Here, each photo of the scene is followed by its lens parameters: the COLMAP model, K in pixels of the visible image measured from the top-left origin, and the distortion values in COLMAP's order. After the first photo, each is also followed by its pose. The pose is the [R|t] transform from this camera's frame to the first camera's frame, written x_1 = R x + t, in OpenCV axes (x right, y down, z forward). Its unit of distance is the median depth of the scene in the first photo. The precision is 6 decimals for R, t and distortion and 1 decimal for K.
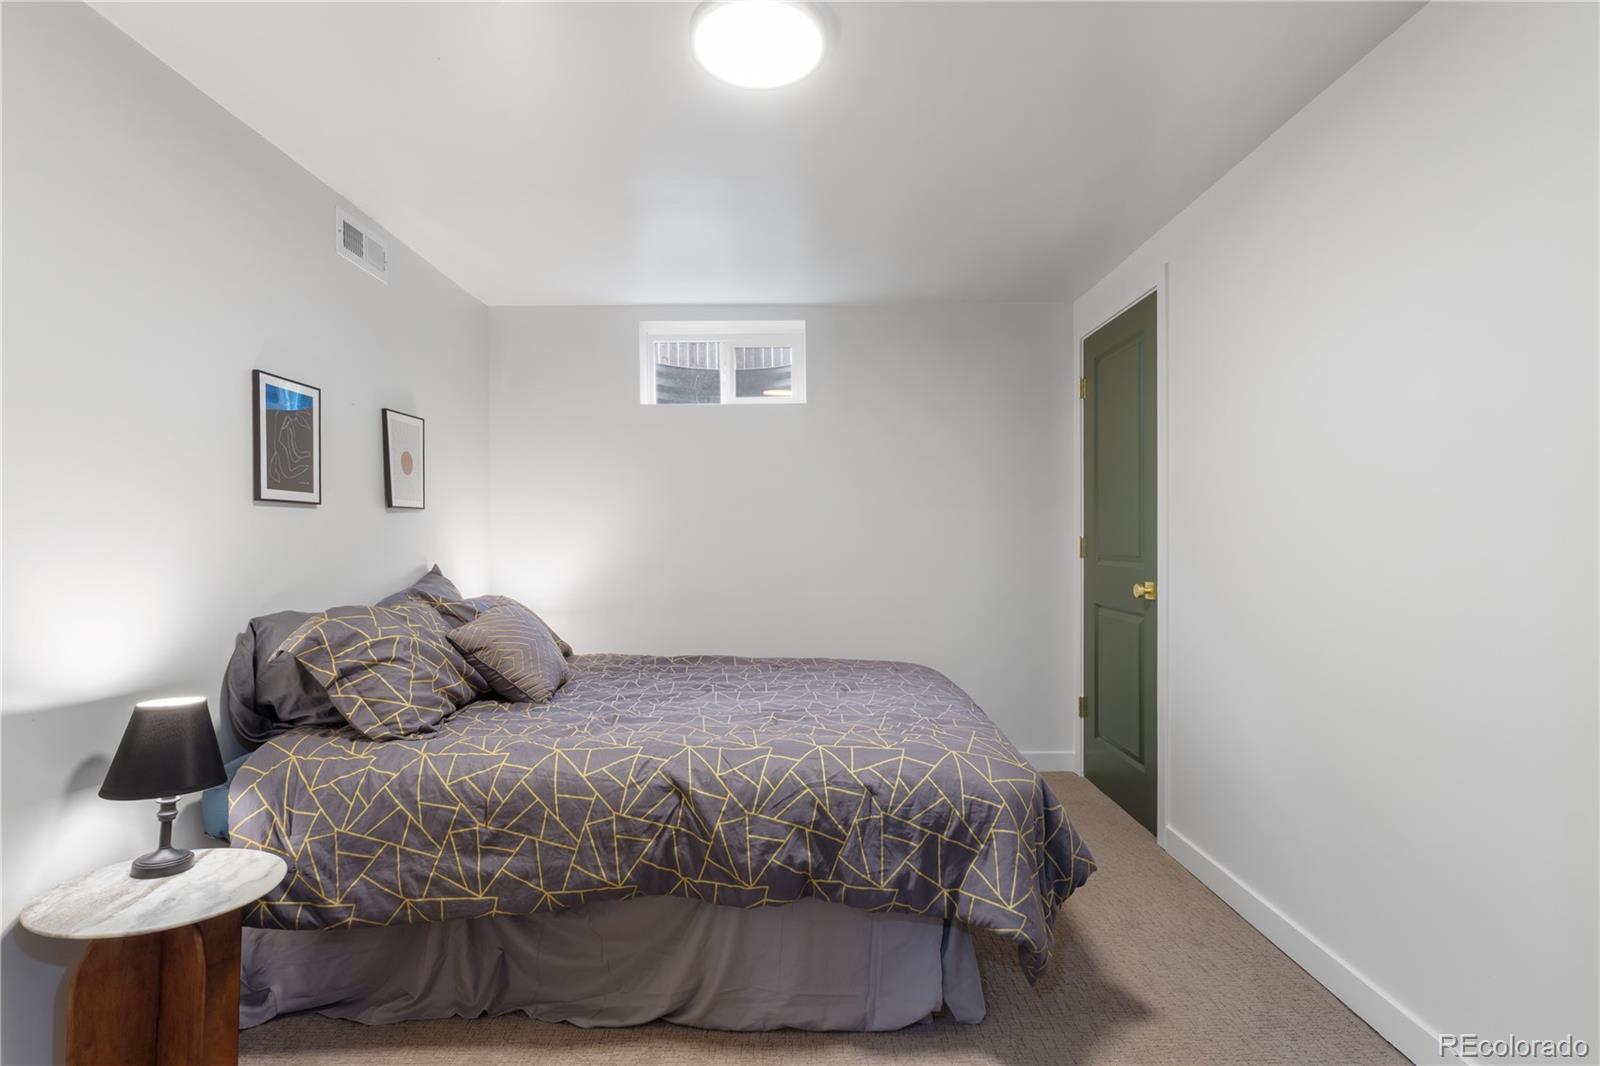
lens RADIAL K [[767.8, 0, 806.2], [0, 767.8, 543.5], [0, 0, 1]] dist [0.002426, 0.001135]
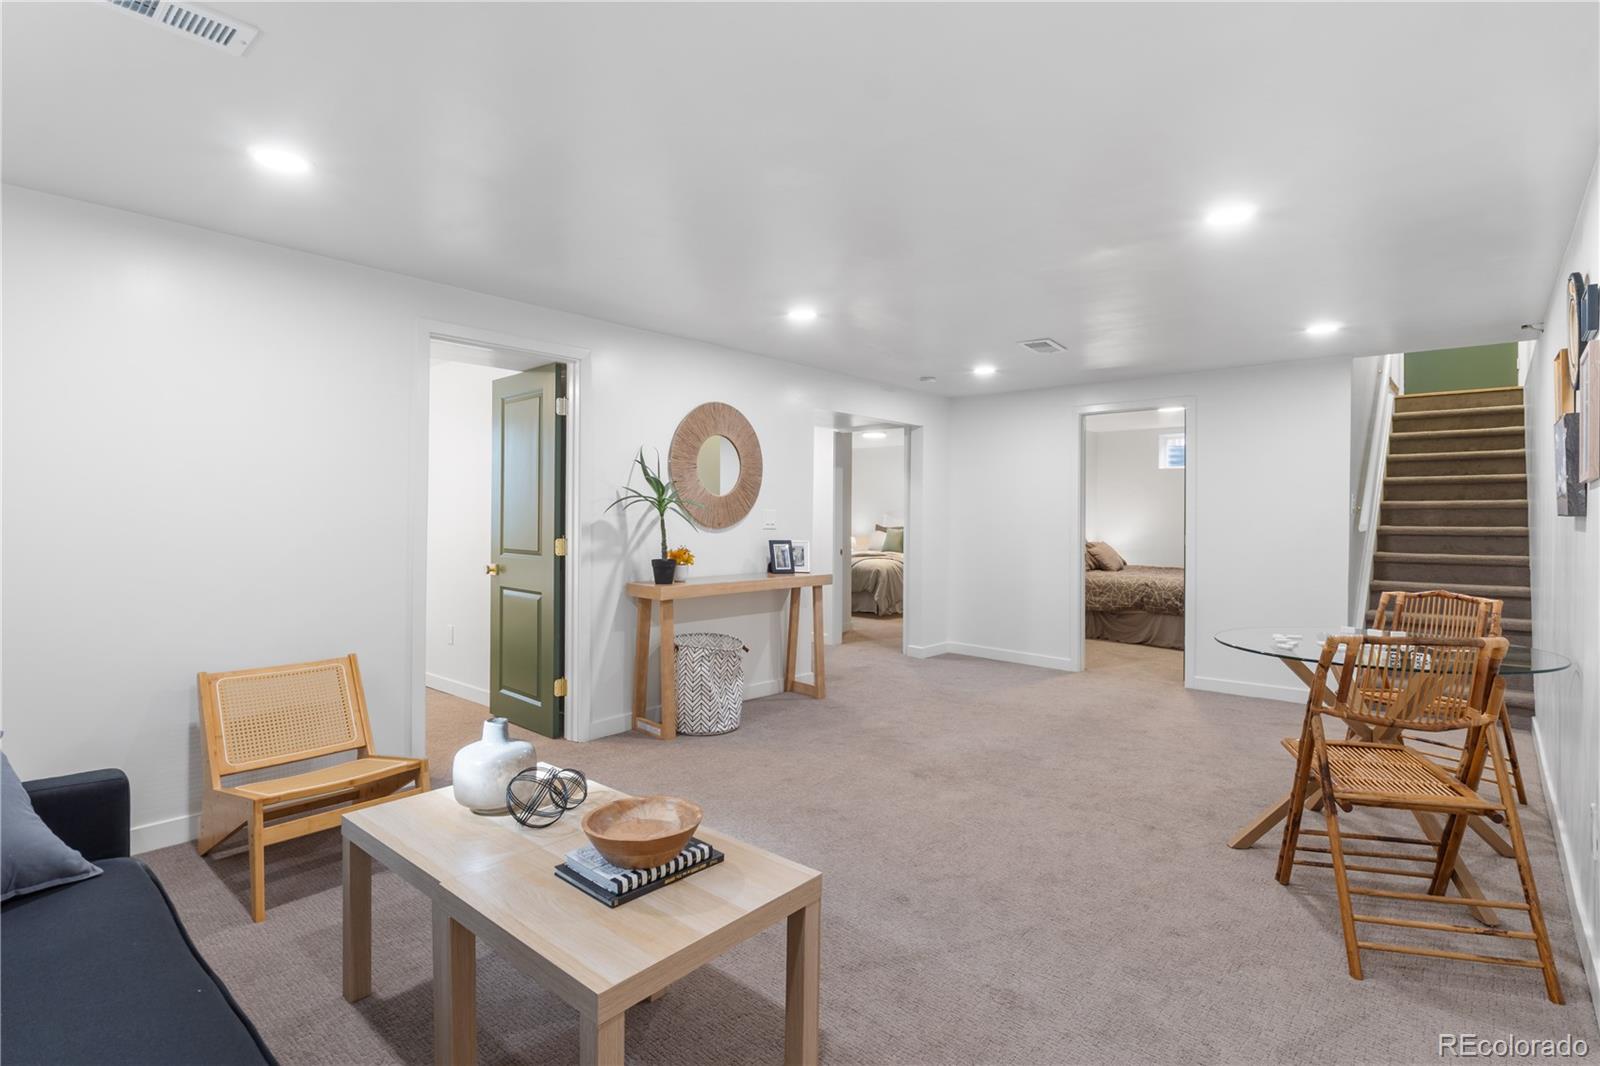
lens RADIAL K [[767.8, 0, 799.6], [0, 767.8, 525.6], [0, 0, 1]] dist [0.002426, 0.001135]
pose [[0.734804, 0.008385, -0.678228, 1.203407], [-0.002928, 0.999953, 0.009191, -0.031441], [0.678274, -0.004768, 0.734794, -3.136870]]
